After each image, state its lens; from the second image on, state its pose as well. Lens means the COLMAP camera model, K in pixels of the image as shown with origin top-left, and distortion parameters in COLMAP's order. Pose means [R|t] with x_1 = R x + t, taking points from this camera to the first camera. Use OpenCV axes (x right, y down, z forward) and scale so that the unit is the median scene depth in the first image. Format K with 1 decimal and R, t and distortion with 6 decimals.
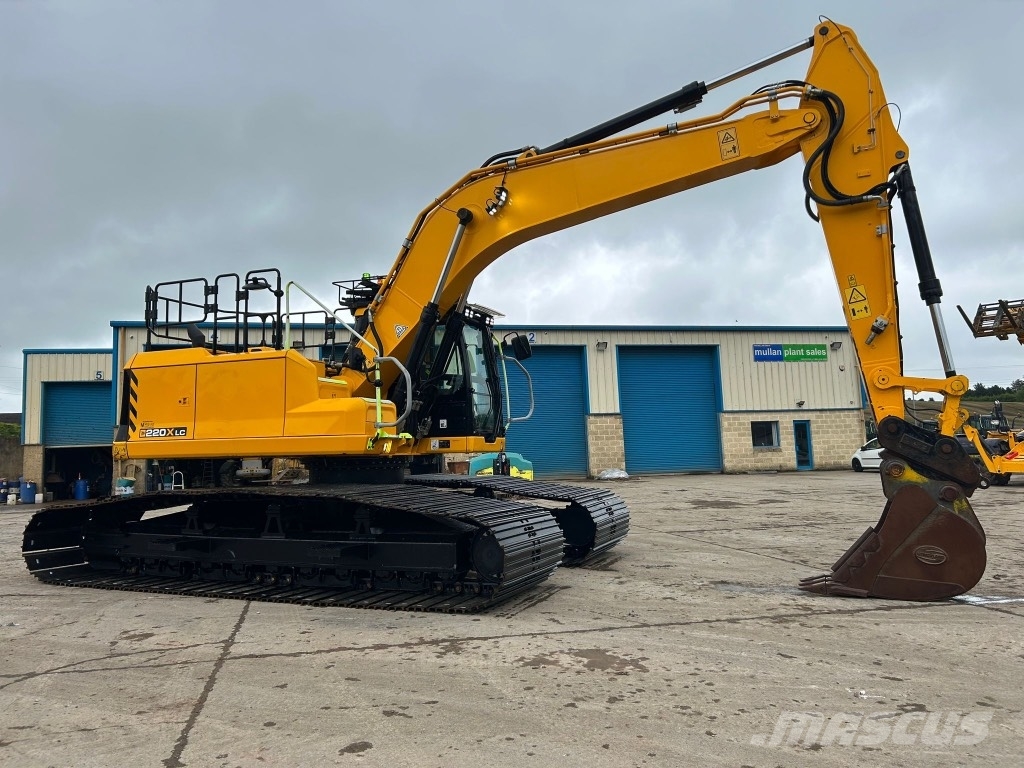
lens RADIAL K [[769.7, 0, 514.9], [0, 769.7, 375.5], [0, 0, 1]] dist [0.062459, -0.068376]
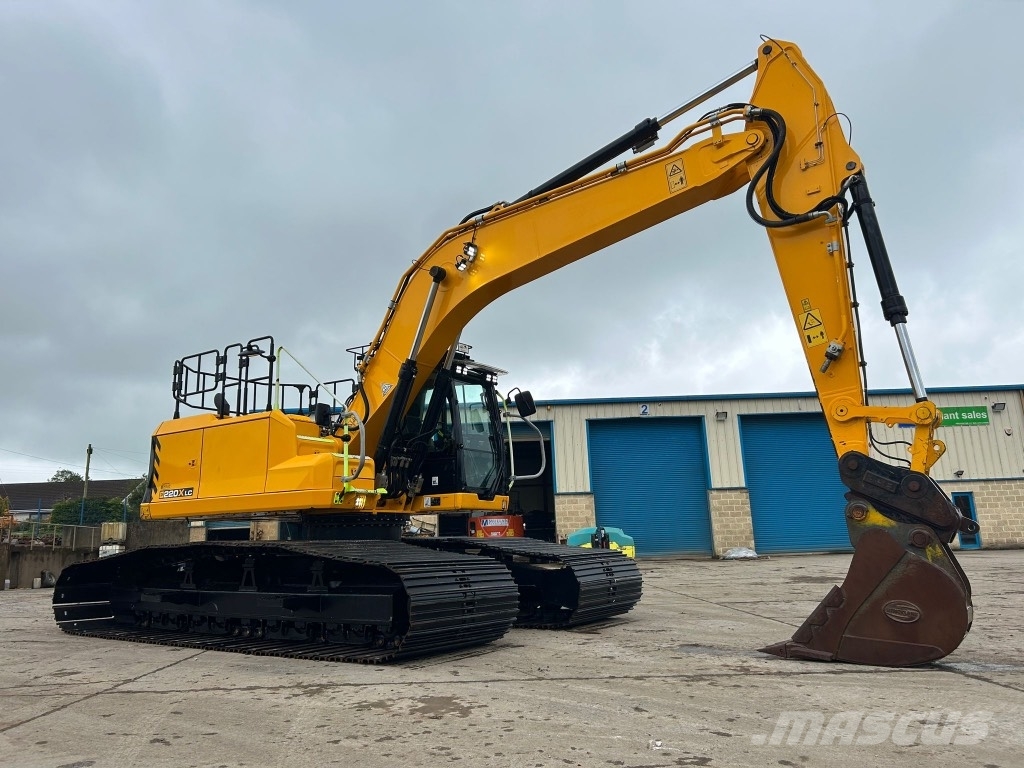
lens RADIAL K [[769.7, 0, 512.4], [0, 769.7, 385.0], [0, 0, 1]] dist [0.062459, -0.068376]
pose [[0.976293, -0.046760, -0.211343, 0.242919], [0.026004, 0.994653, -0.099944, 0.045251], [0.214887, 0.092079, 0.972289, 0.042482]]
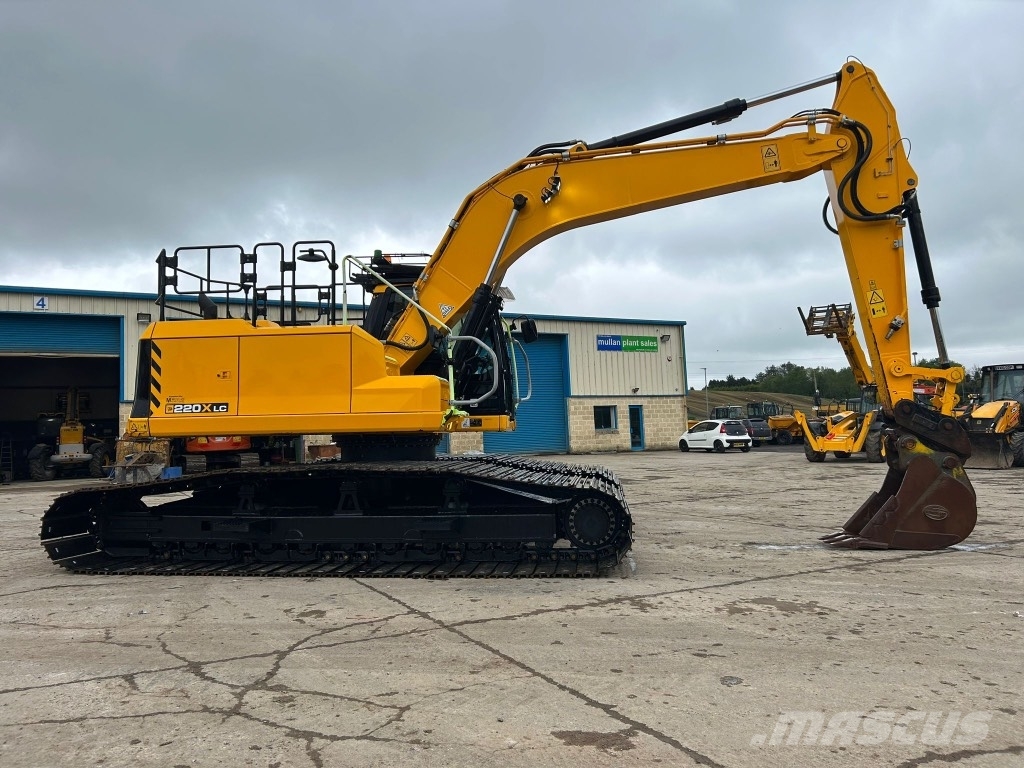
lens RADIAL K [[769.7, 0, 514.0], [0, 769.7, 376.3], [0, 0, 1]] dist [0.062459, -0.068376]
pose [[0.963058, 0.020199, 0.268537, -0.348092], [-0.025847, 0.999513, 0.017511, 0.009038], [-0.268053, -0.023805, 0.963110, 0.000018]]
